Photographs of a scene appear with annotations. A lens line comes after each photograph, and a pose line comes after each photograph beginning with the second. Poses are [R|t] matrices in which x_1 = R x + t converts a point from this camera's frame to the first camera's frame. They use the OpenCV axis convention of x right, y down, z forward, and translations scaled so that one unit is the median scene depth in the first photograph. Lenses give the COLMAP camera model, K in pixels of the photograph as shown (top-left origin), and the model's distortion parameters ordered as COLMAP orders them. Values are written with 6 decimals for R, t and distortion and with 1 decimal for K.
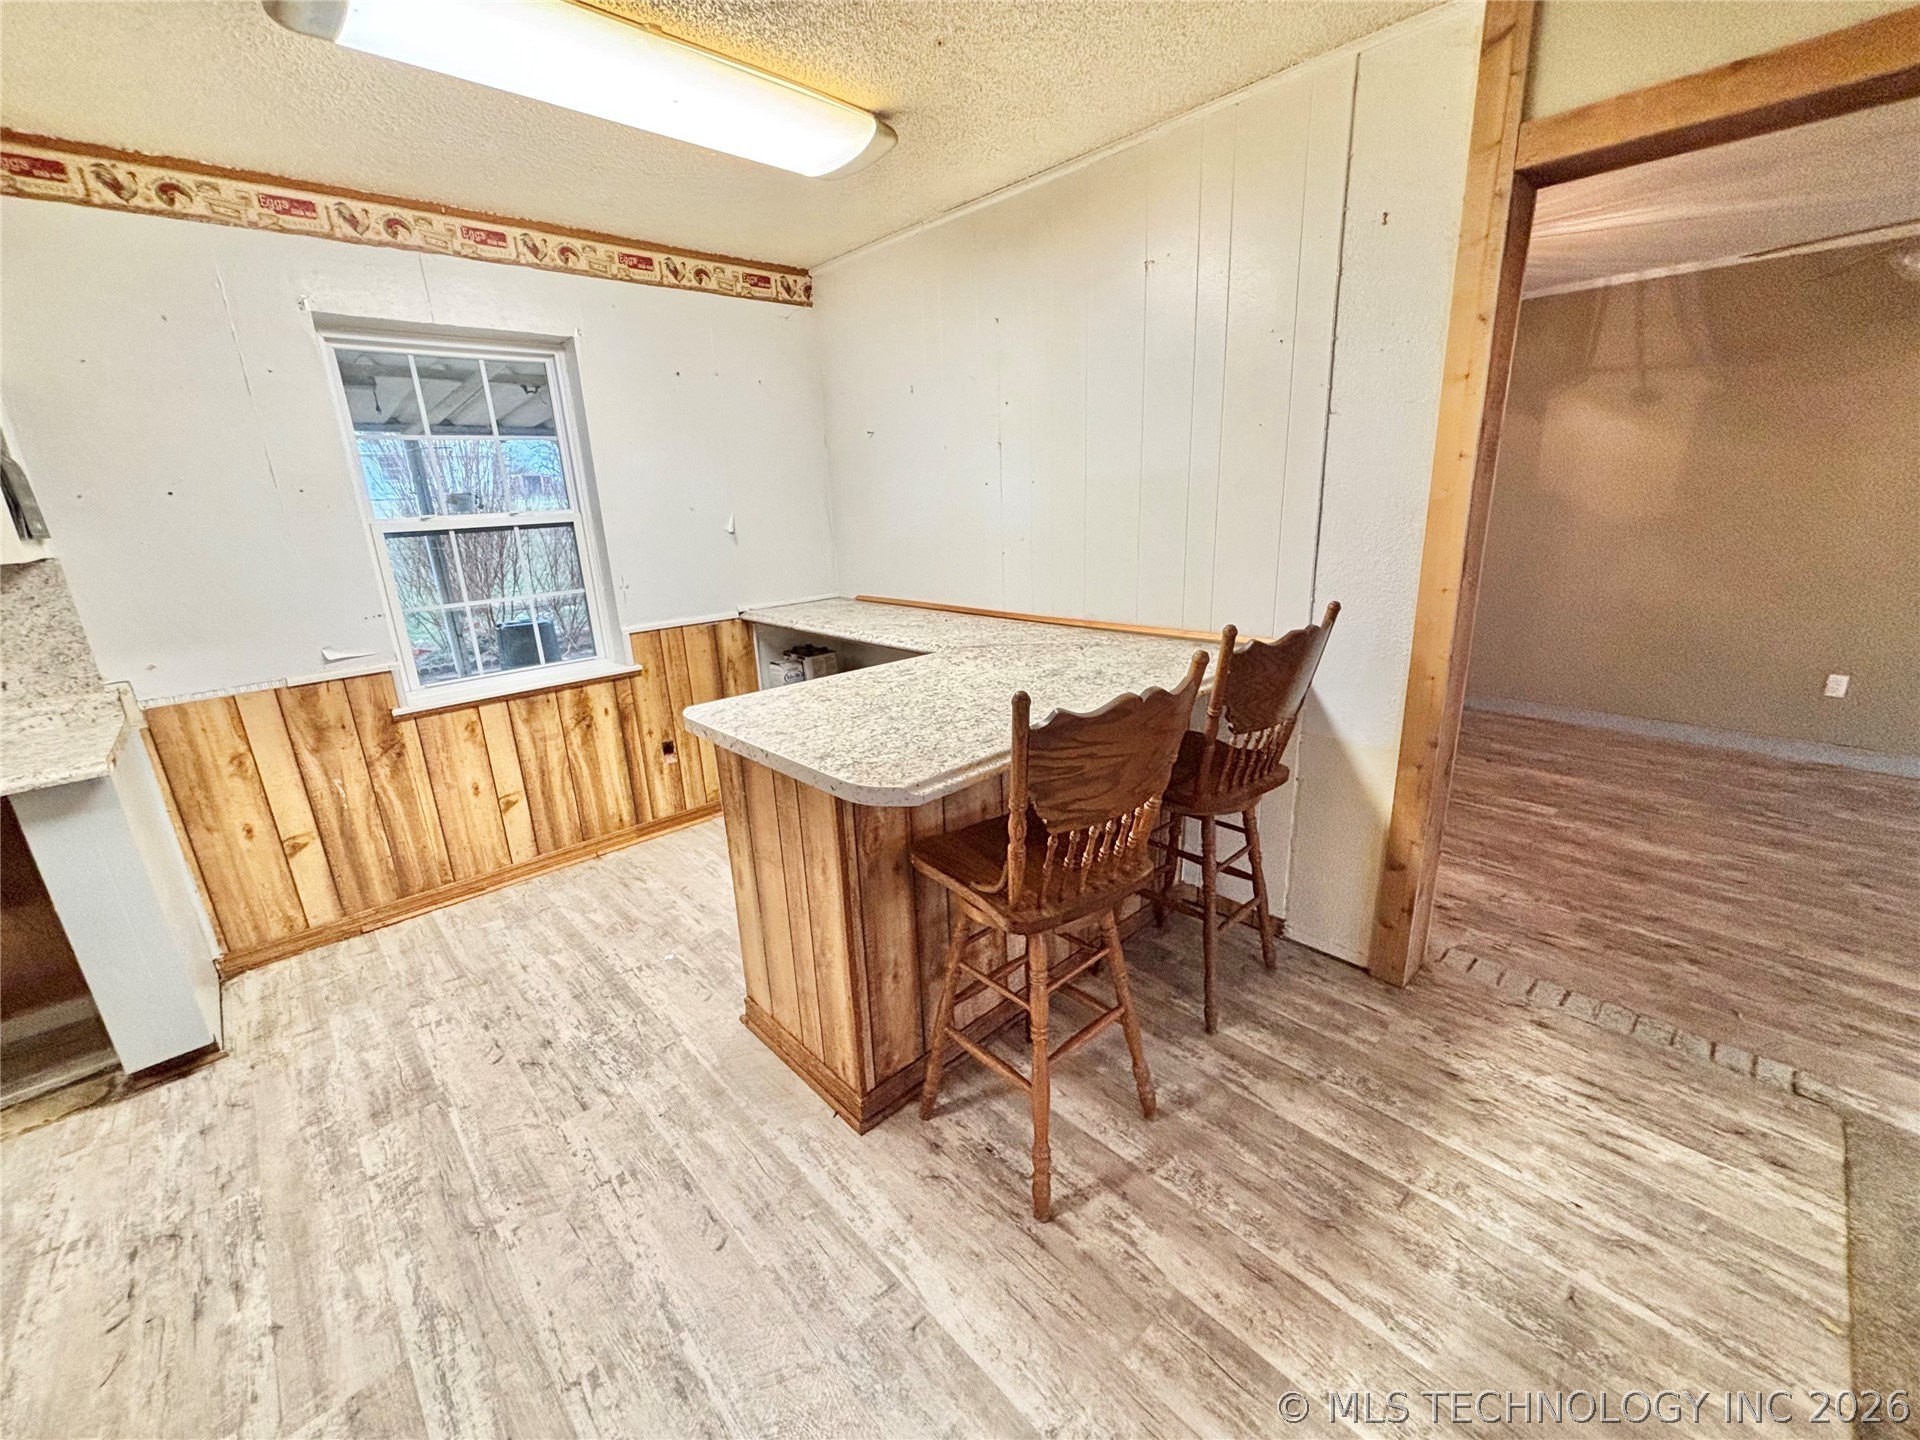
lens RADIAL K [[771.1, 0, 965.1], [0, 771.1, 711.7], [0, 0, 1]] dist [-0.001399, -0.000006]
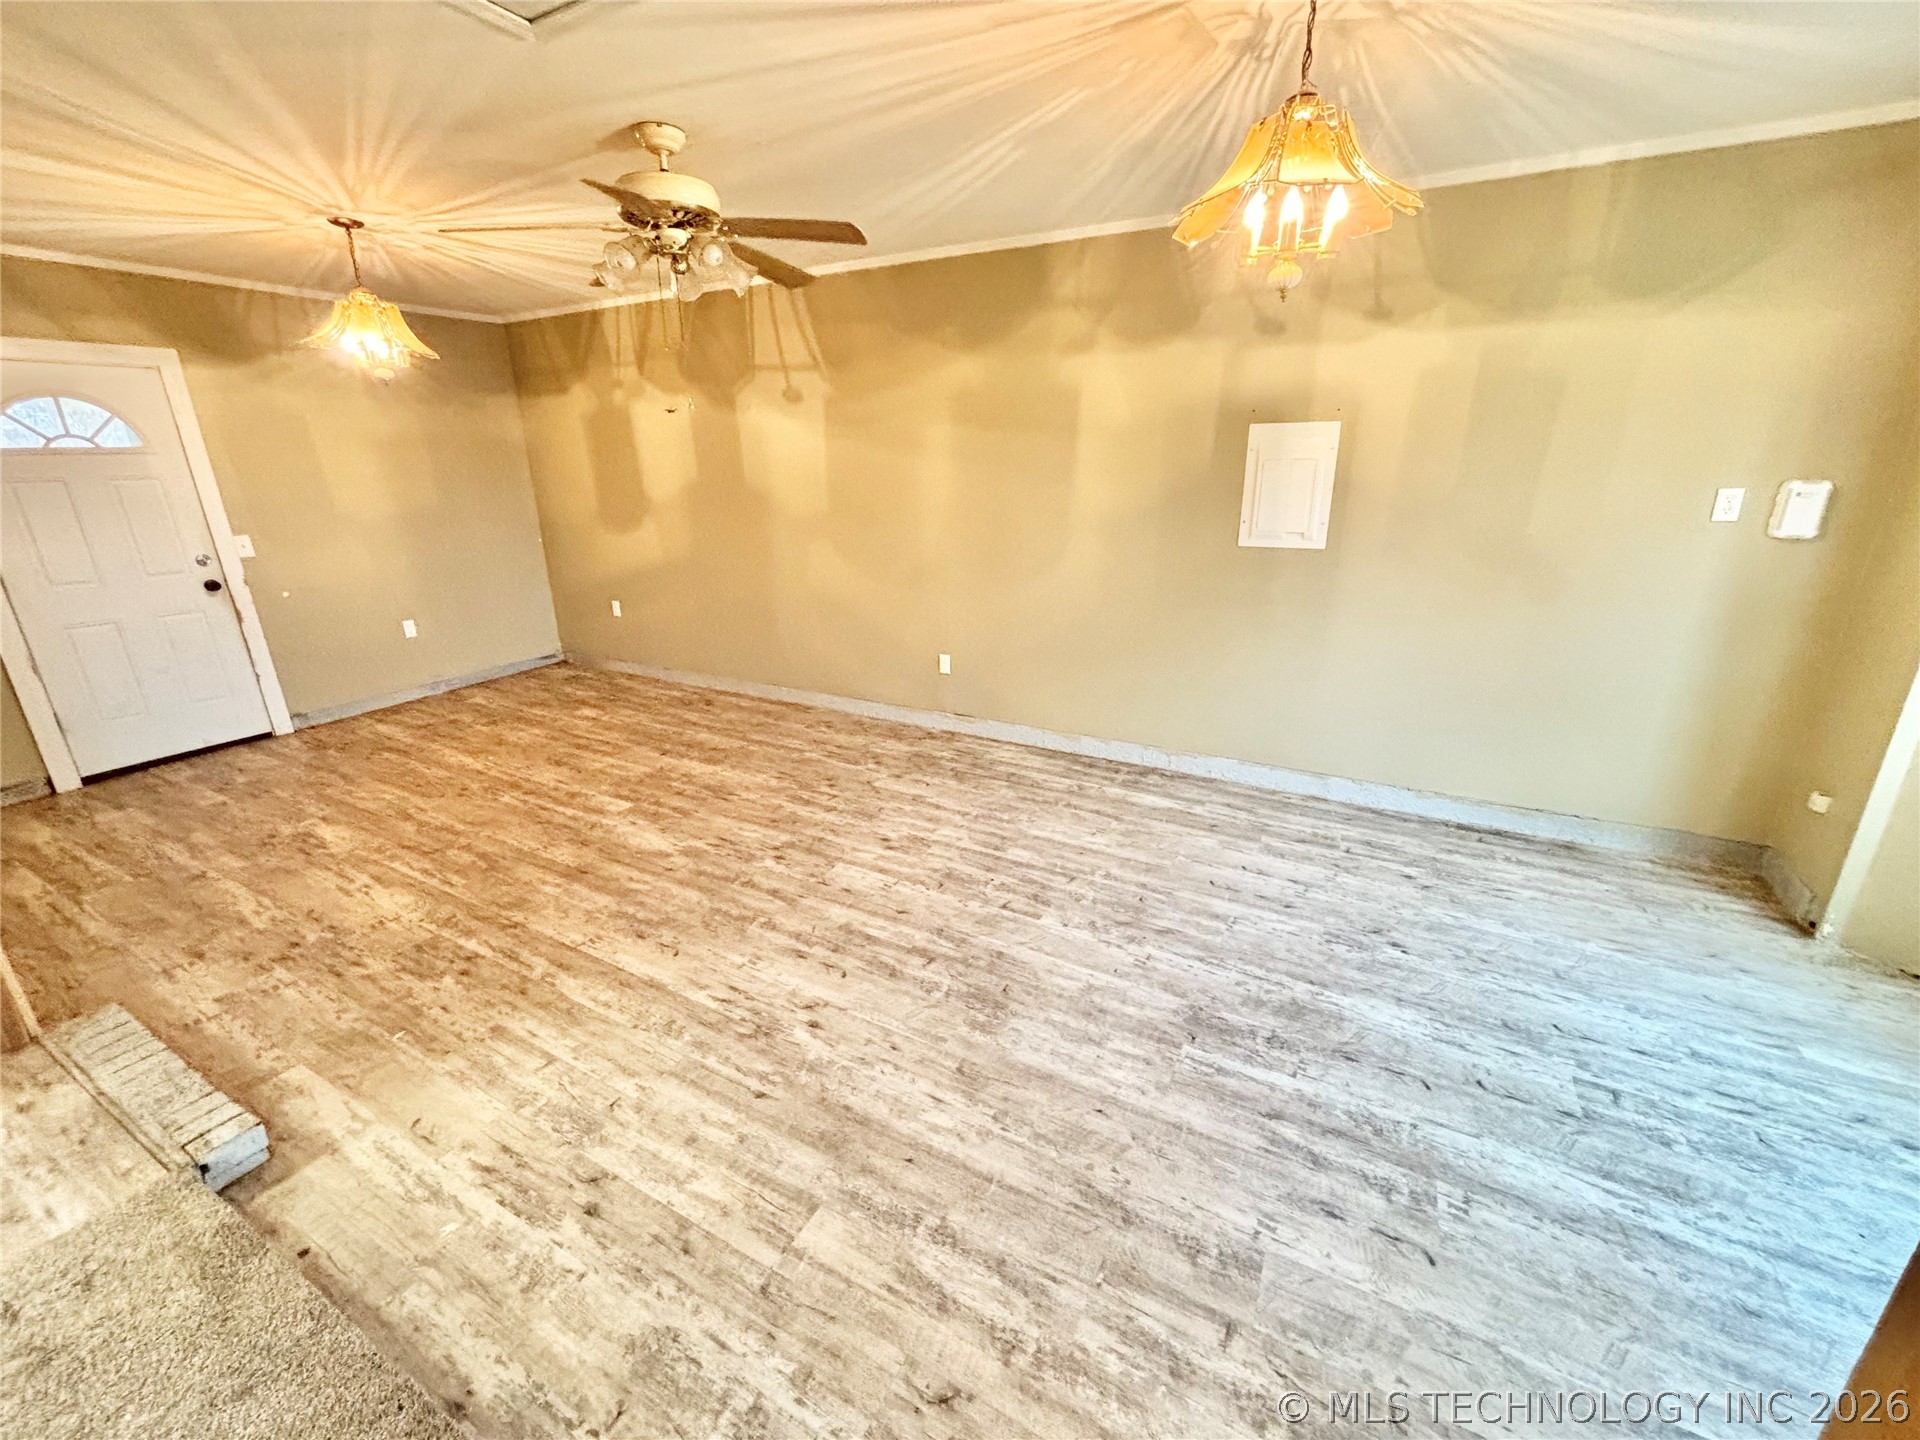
lens RADIAL K [[771.1, 0, 969.3], [0, 771.1, 715.5], [0, 0, 1]] dist [-0.003871, 0.000465]
pose [[0.946460, -0.078245, 0.313194, 0.909044], [0.067403, 0.996696, 0.045315, -0.005826], [-0.315705, -0.021779, 0.948607, -0.100176]]
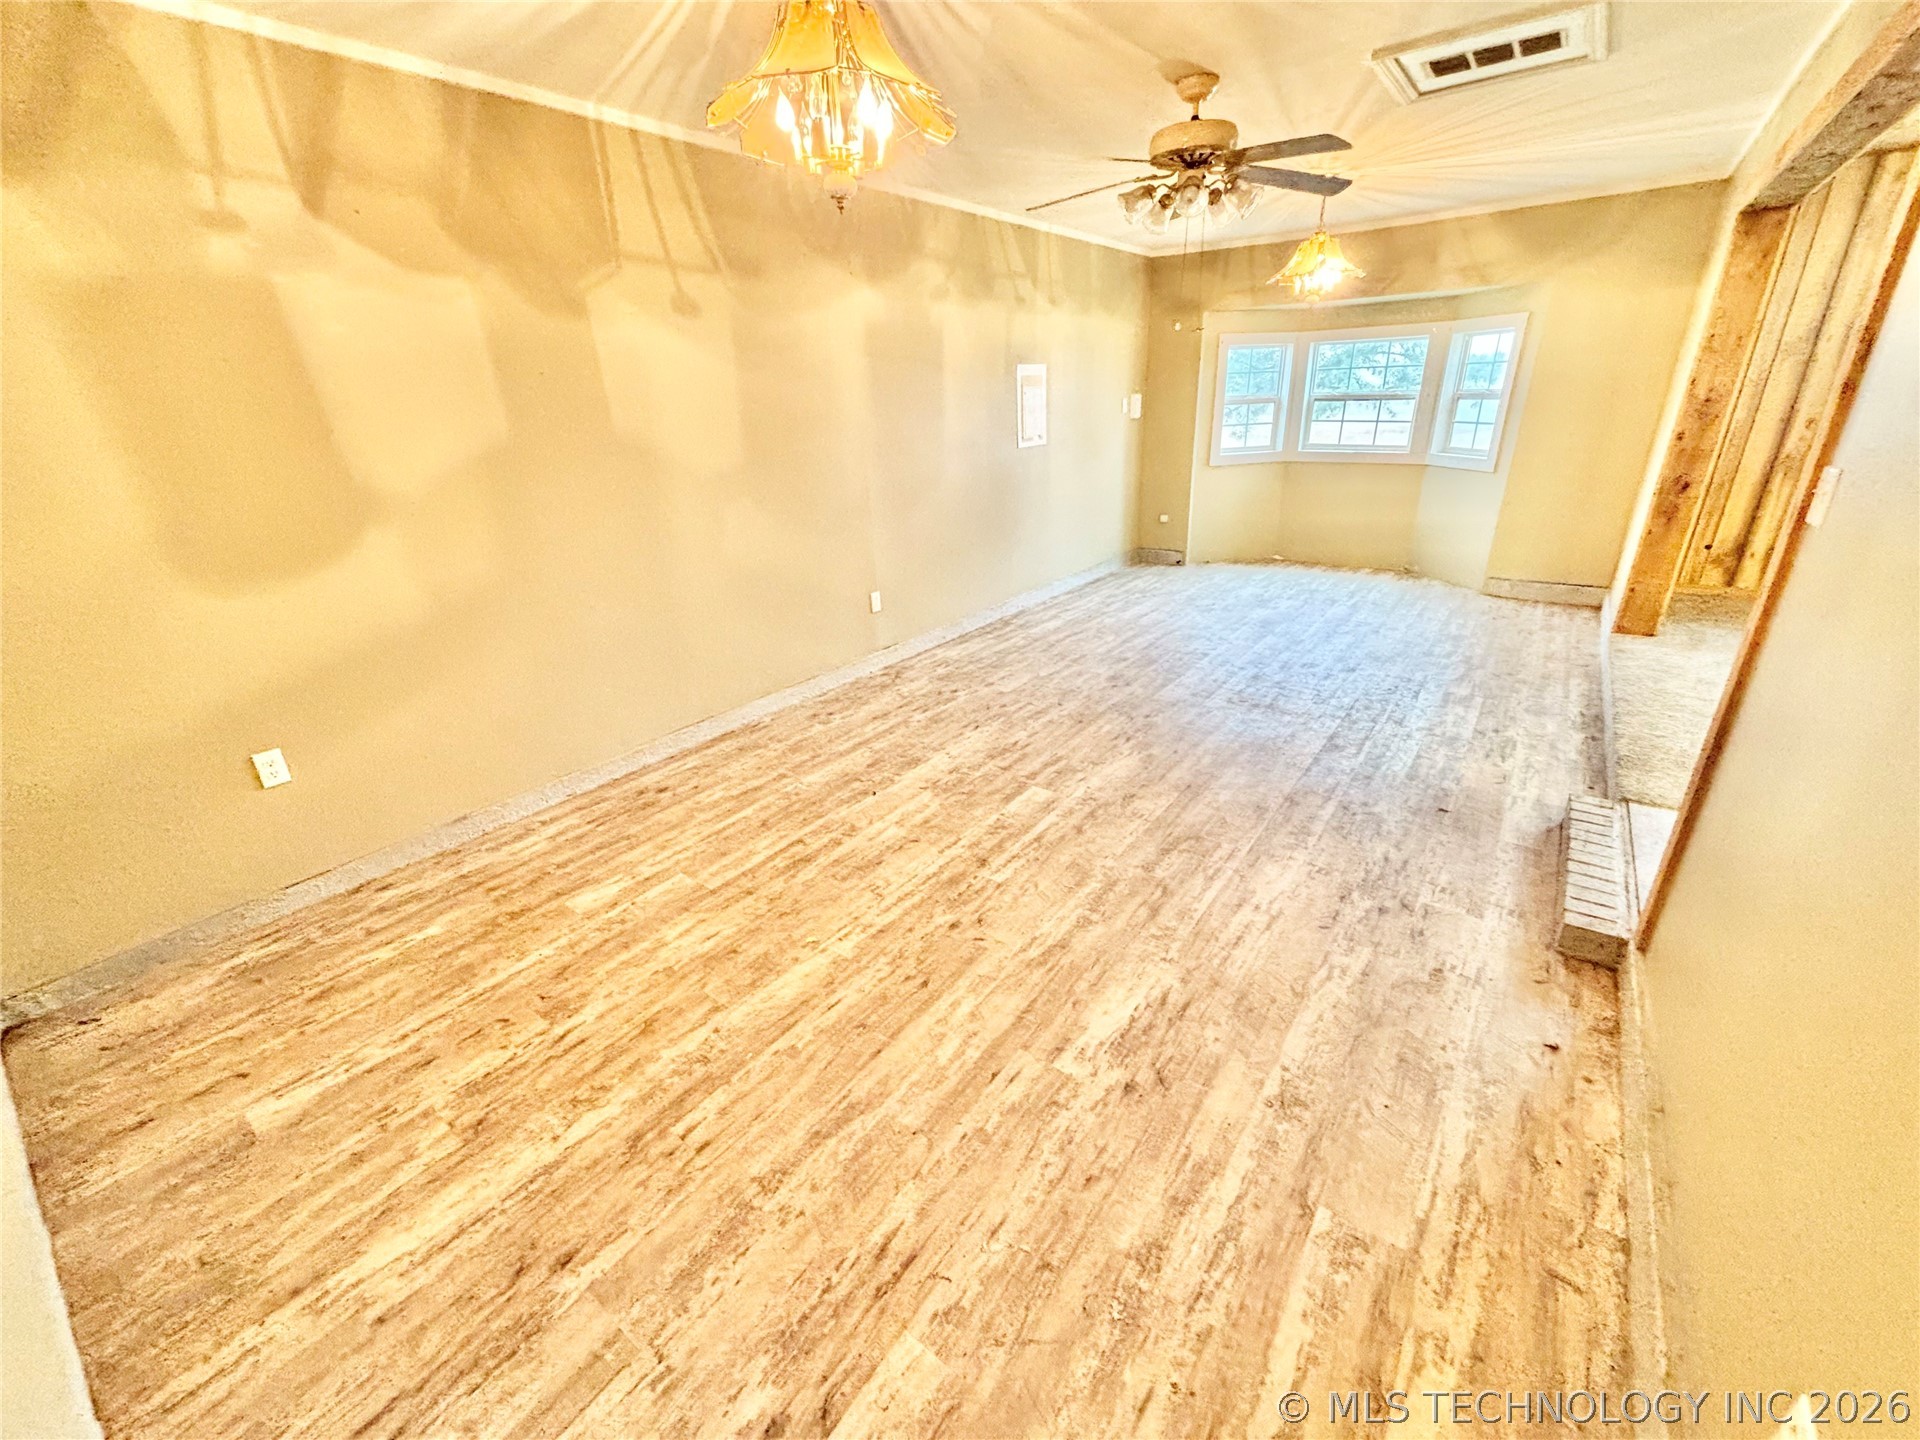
lens RADIAL K [[775.0, 0, 941.9], [0, 775.0, 725.4], [0, 0, 1]] dist [-0.004663, -0.000067]
pose [[-0.167300, -0.347620, 0.922589, -0.005996], [0.317765, 0.866828, 0.384233, -0.319508], [-0.933293, 0.357449, -0.034559, 1.142999]]
